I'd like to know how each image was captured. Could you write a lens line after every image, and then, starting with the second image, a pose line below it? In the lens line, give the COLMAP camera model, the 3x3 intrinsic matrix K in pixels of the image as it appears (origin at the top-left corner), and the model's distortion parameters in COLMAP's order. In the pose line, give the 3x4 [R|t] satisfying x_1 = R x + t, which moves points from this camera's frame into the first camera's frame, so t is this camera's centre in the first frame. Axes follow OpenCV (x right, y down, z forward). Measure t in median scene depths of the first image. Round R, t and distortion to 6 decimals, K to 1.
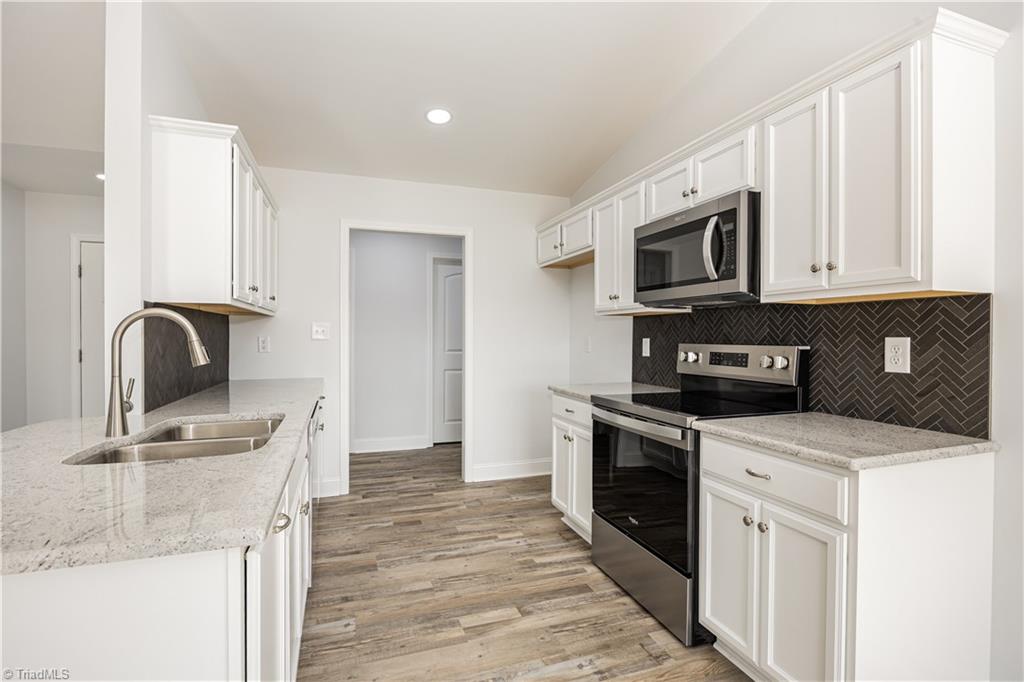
lens RADIAL K [[479.1, 0, 507.8], [0, 479.1, 338.3], [0, 0, 1]] dist [-0.003361, -0.000372]
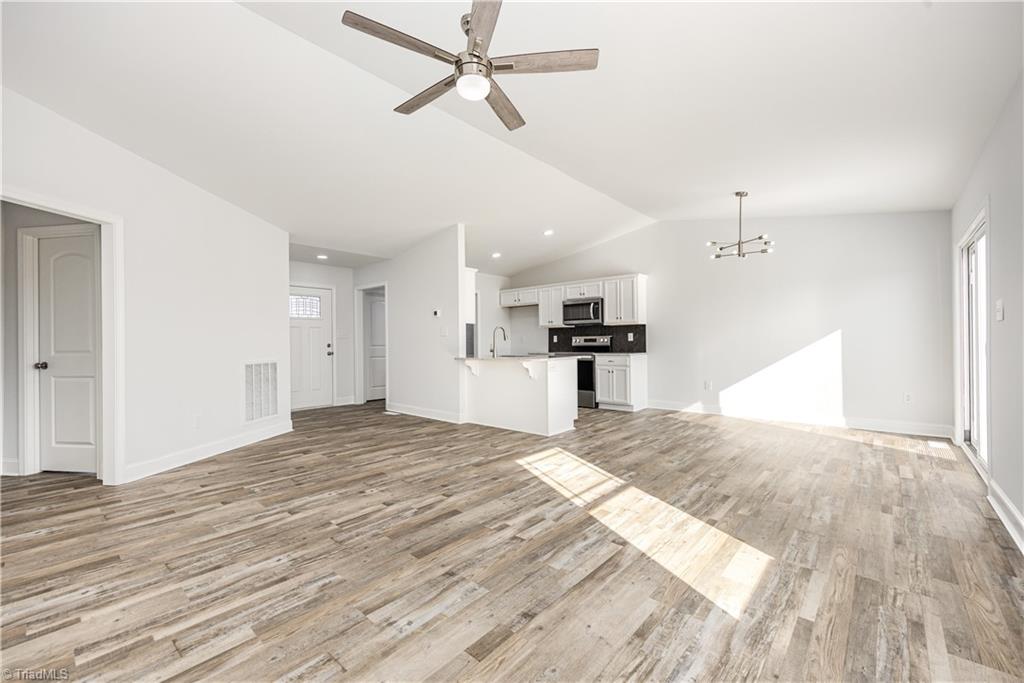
lens RADIAL K [[409.1, 0, 513.2], [0, 409.1, 340.0], [0, 0, 1]] dist [0.000668, 0.000049]
pose [[0.875792, -0.012503, 0.482528, -1.765275], [0.017788, 0.999821, -0.006379, 0.058140], [-0.482362, 0.014170, 0.875858, -1.620359]]
